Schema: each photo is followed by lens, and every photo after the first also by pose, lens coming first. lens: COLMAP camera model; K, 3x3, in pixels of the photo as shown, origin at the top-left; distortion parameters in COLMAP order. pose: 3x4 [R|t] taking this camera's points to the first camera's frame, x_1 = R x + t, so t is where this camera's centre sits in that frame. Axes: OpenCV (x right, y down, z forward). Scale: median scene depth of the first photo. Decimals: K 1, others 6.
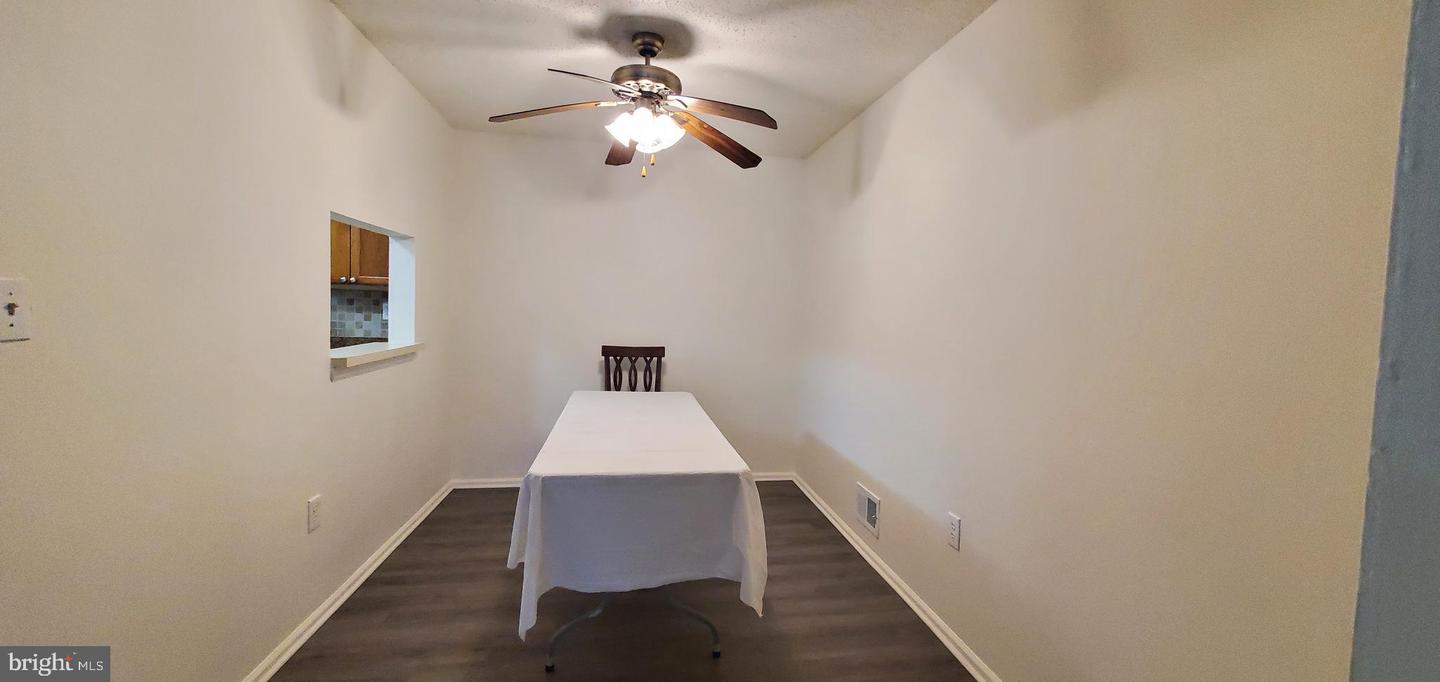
lens RADIAL K [[586.6, 0, 738.9], [0, 586.6, 339.9], [0, 0, 1]] dist [0.001145, -0.000031]
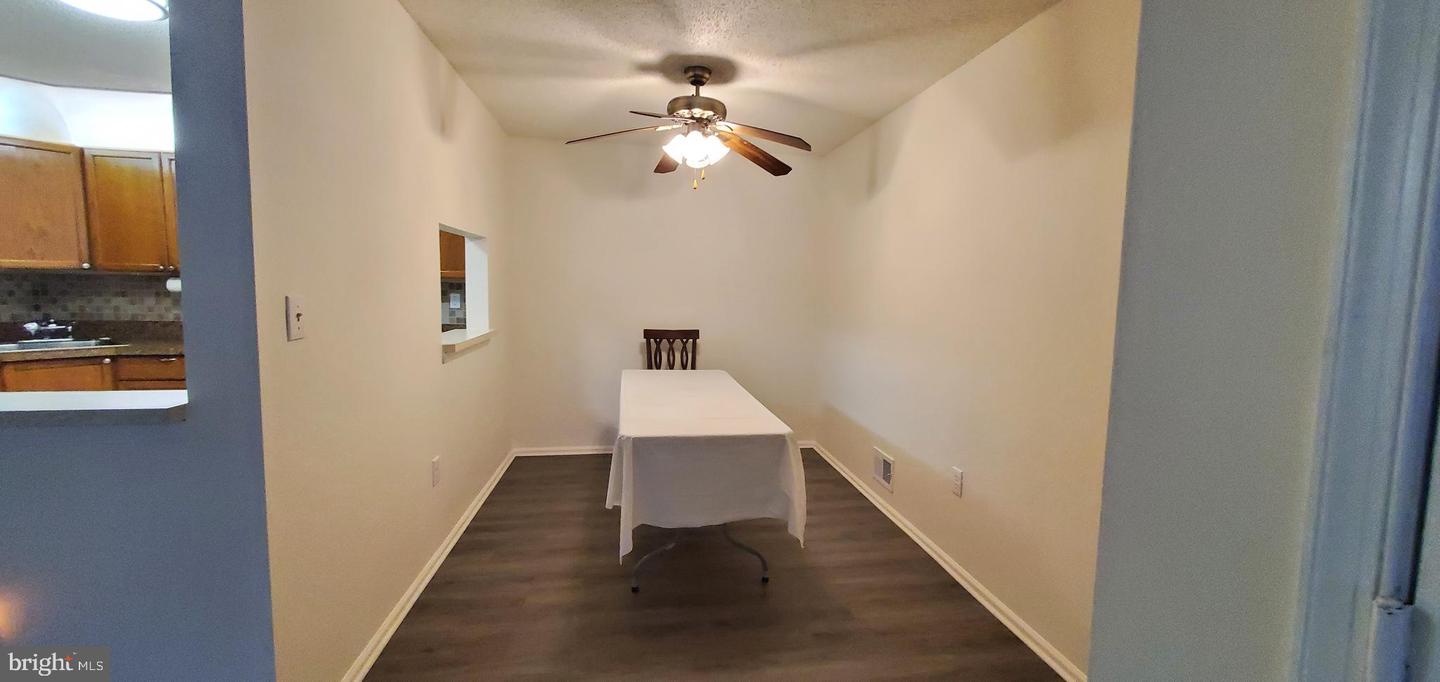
lens RADIAL K [[564.4, 0, 744.6], [0, 564.4, 338.5], [0, 0, 1]] dist [-0.002006, -0.000277]
pose [[0.999904, -0.009270, -0.010265, -0.053299], [0.009618, 0.999363, 0.034361, -0.014416], [0.009940, -0.034457, 0.999357, -0.146564]]
